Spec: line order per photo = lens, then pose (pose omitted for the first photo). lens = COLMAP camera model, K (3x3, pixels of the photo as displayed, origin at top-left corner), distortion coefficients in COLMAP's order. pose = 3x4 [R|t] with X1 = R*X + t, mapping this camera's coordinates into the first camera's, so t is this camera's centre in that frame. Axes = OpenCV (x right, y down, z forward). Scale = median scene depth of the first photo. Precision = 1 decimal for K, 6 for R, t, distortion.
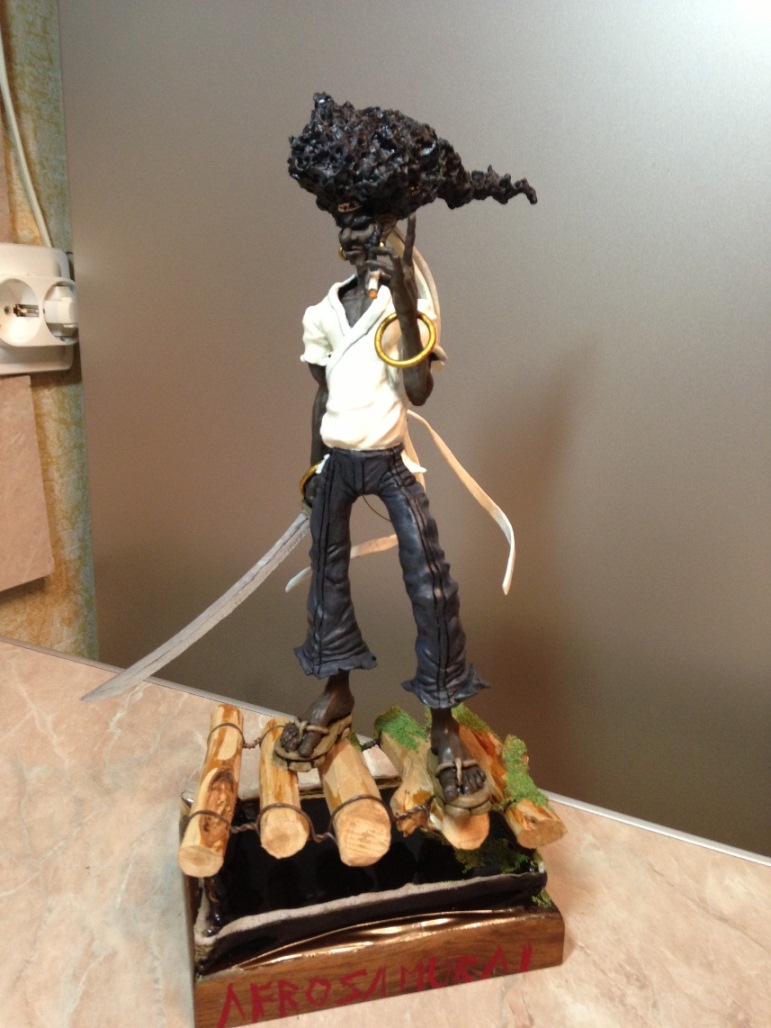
lens RADIAL K [[892.7, 0, 385.5], [0, 892.7, 514.0], [0, 0, 1]] dist [0.129773, -0.202121]
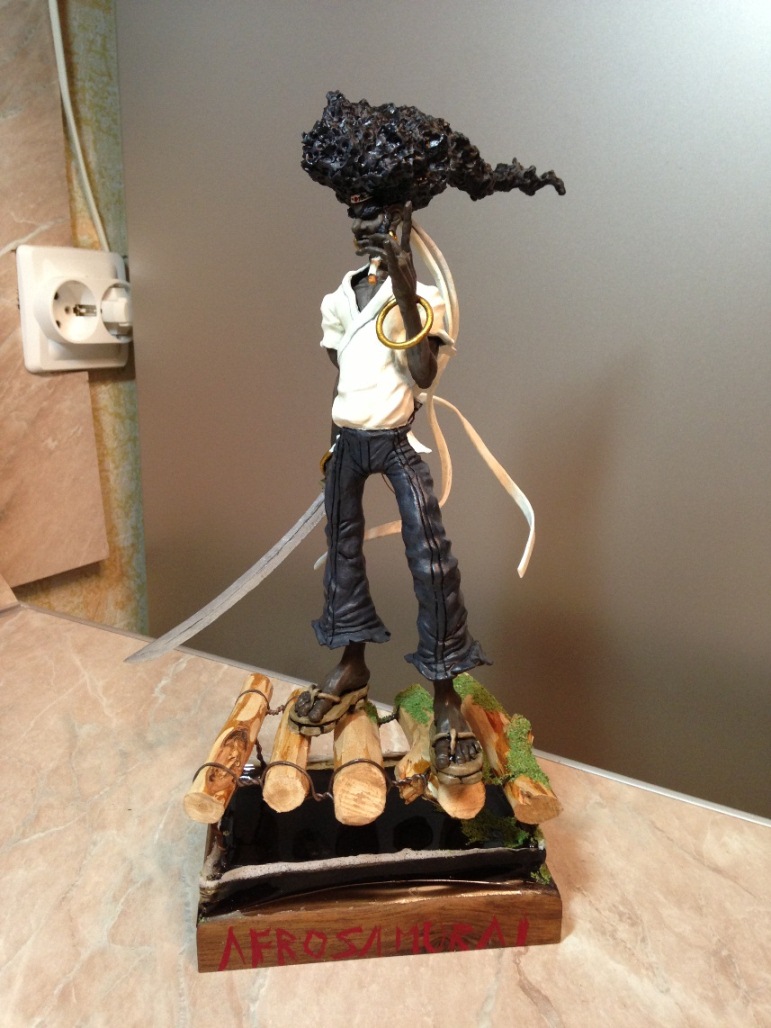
lens RADIAL K [[892.7, 0, 385.5], [0, 892.7, 514.0], [0, 0, 1]] dist [0.129773, -0.202121]
pose [[0.990974, 0.026262, -0.131457, 0.132050], [-0.027508, 0.999592, -0.007674, 0.034283], [0.131202, 0.011221, 0.991292, -0.036201]]
